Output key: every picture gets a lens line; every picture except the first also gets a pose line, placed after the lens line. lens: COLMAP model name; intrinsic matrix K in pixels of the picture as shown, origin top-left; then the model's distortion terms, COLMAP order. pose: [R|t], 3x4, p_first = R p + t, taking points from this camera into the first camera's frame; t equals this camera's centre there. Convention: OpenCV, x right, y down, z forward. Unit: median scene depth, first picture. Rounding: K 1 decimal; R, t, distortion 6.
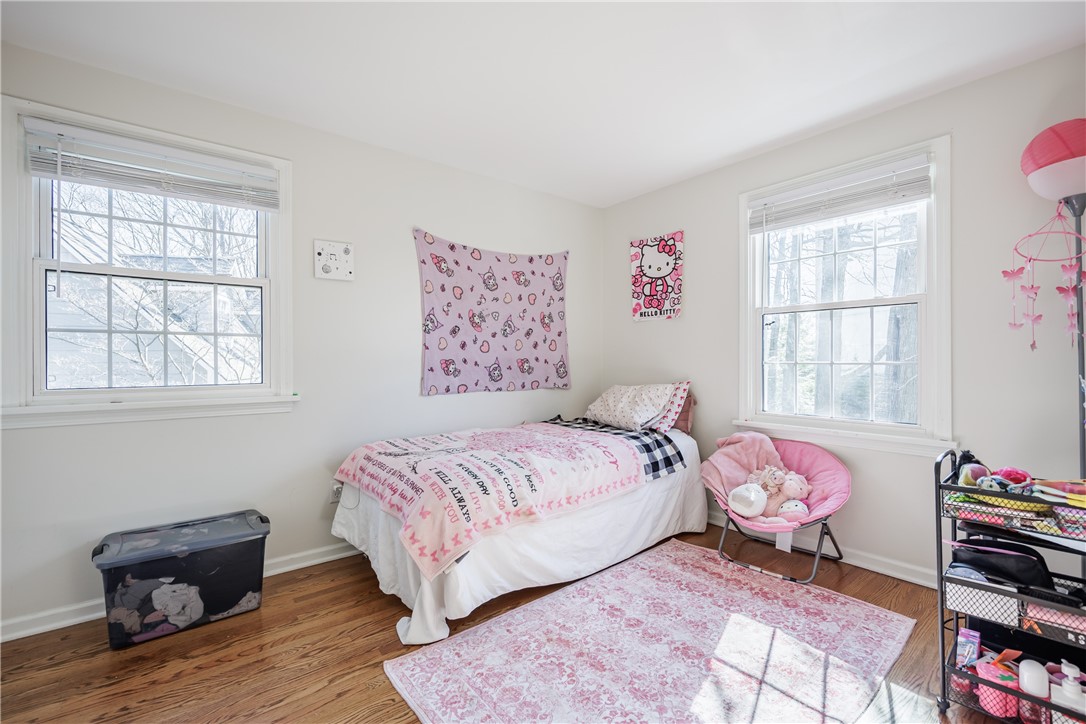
lens RADIAL K [[474.2, 0, 539.5], [0, 474.2, 358.1], [0, 0, 1]] dist [-0.013794, 0.000056]
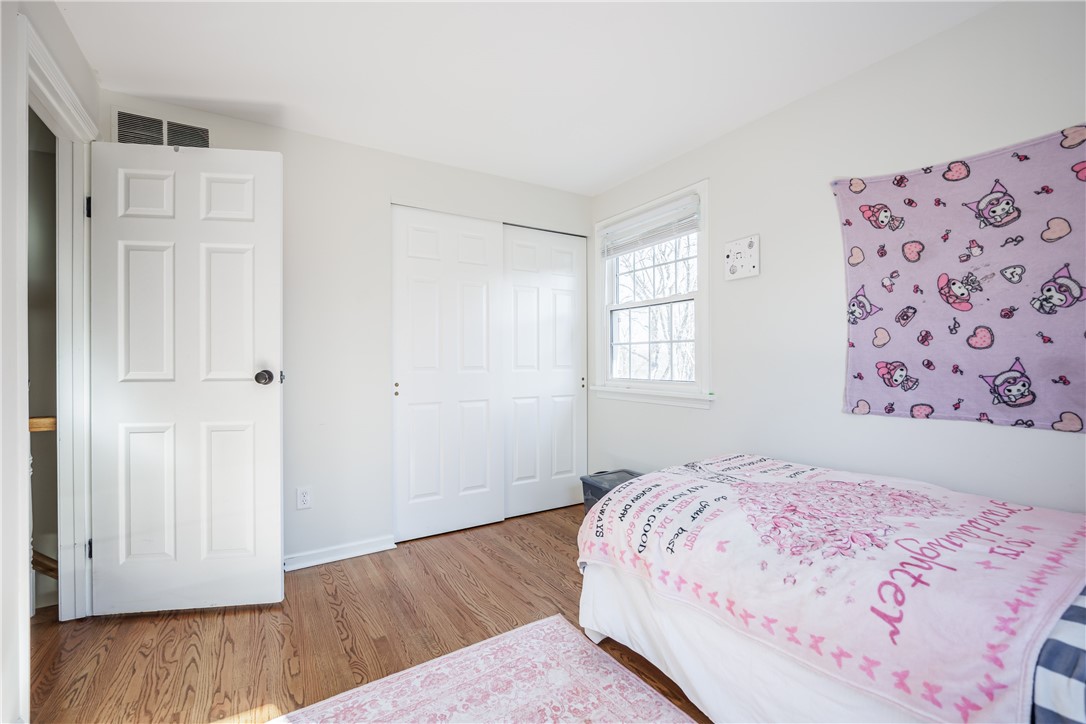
lens RADIAL K [[474.2, 0, 544.9], [0, 474.2, 356.7], [0, 0, 1]] dist [-0.013794, 0.000056]
pose [[-0.118557, -0.002111, -0.992945, 0.475030], [0.010921, 0.999934, -0.003429, -0.006432], [0.992887, -0.011250, -0.118526, 0.599782]]
